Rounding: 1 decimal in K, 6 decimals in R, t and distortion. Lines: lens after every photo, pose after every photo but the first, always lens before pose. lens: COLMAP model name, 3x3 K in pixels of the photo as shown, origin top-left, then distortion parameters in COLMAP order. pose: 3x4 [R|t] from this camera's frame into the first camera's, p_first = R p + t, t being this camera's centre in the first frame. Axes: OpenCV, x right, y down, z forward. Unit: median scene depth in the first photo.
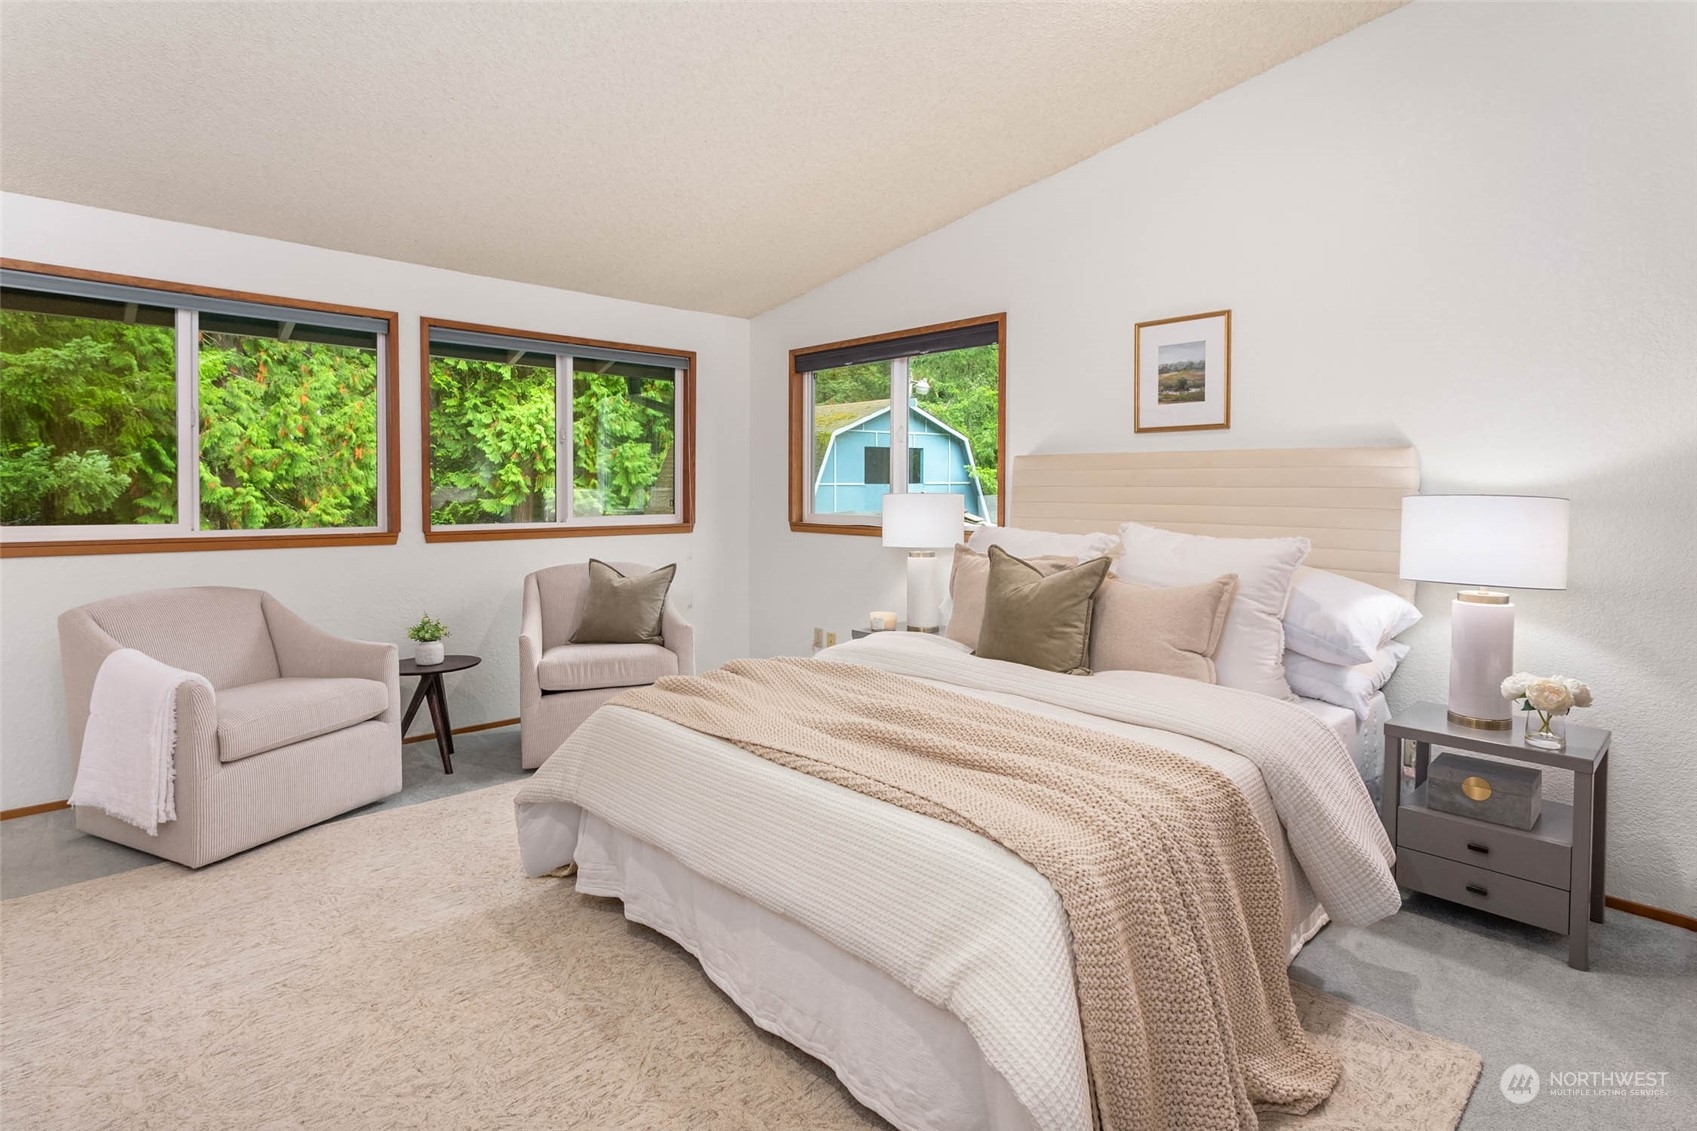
lens RADIAL K [[916.4, 0, 847.6], [0, 916.4, 506.6], [0, 0, 1]] dist [0.002271, 0.001118]
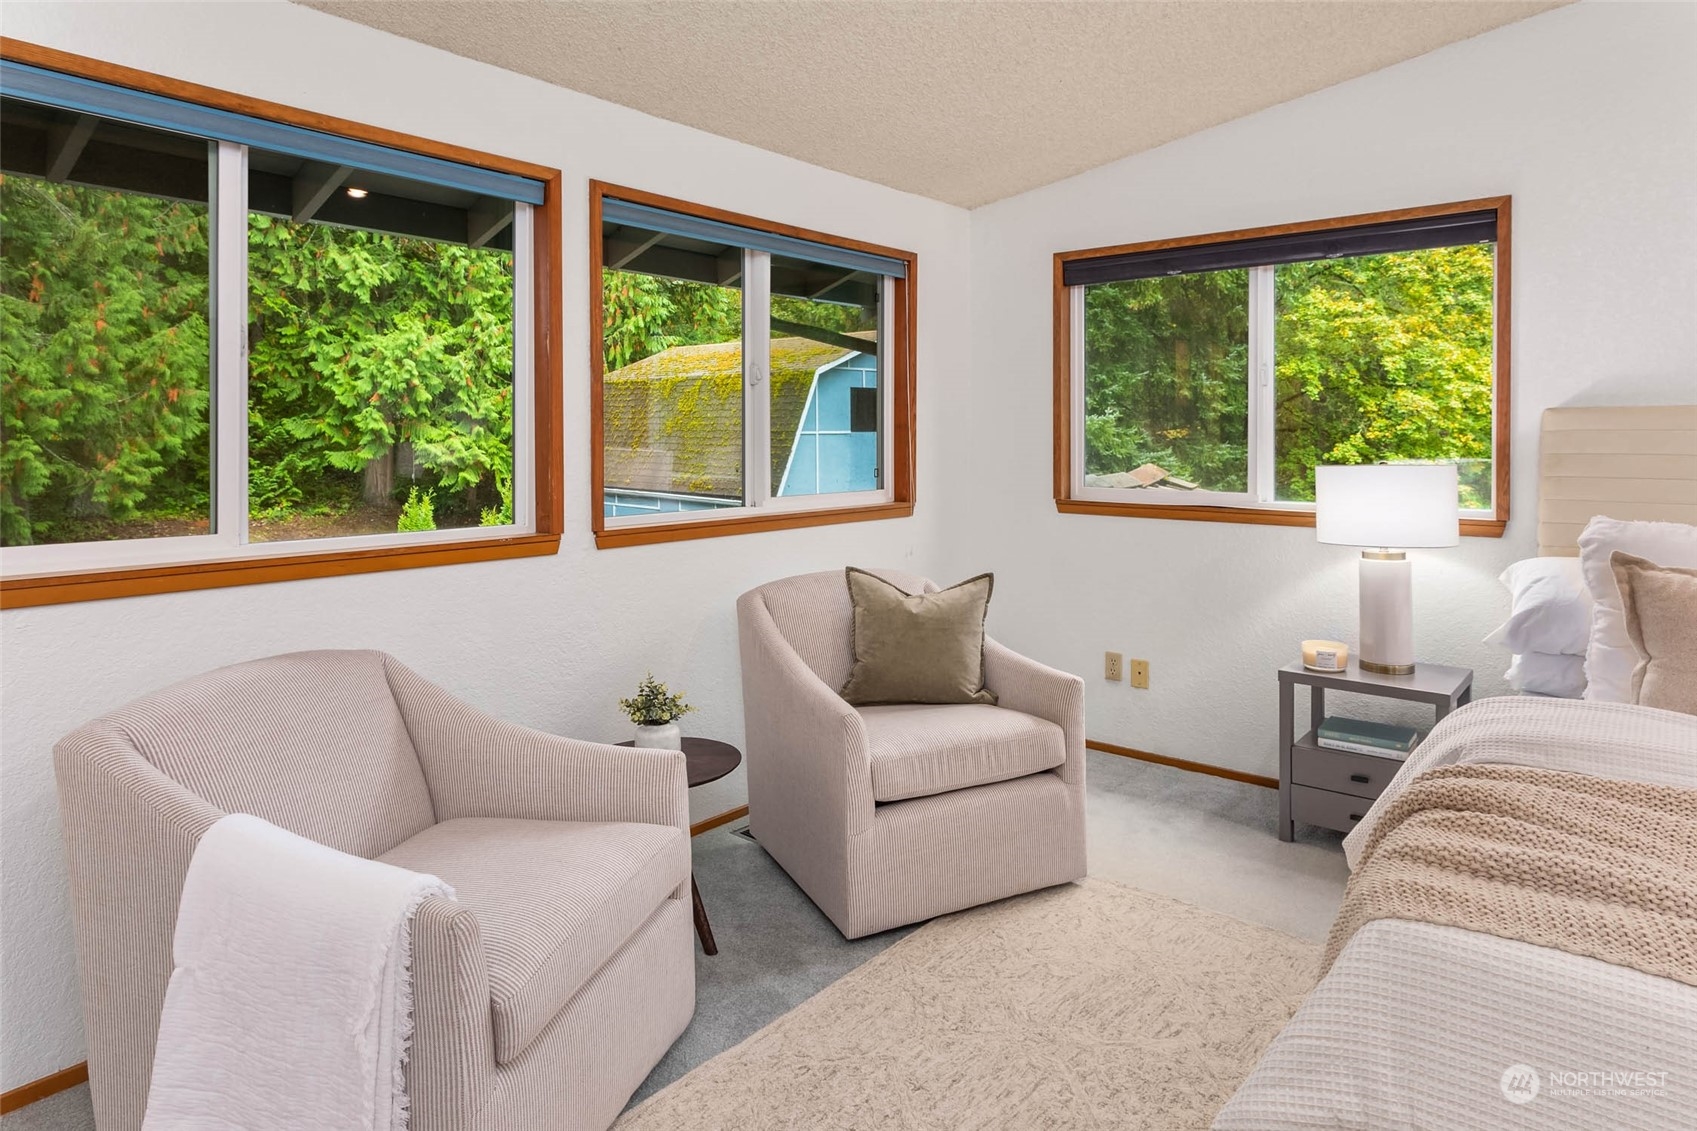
lens RADIAL K [[1013.0, 0, 849.7], [0, 1013.0, 439.0], [0, 0, 1]] dist [-0.001947, -0.000897]
pose [[0.989938, -0.005621, 0.141393, -0.086671], [0.007471, 0.999893, -0.012556, -0.005444], [-0.141307, 0.013486, 0.989874, 0.068365]]
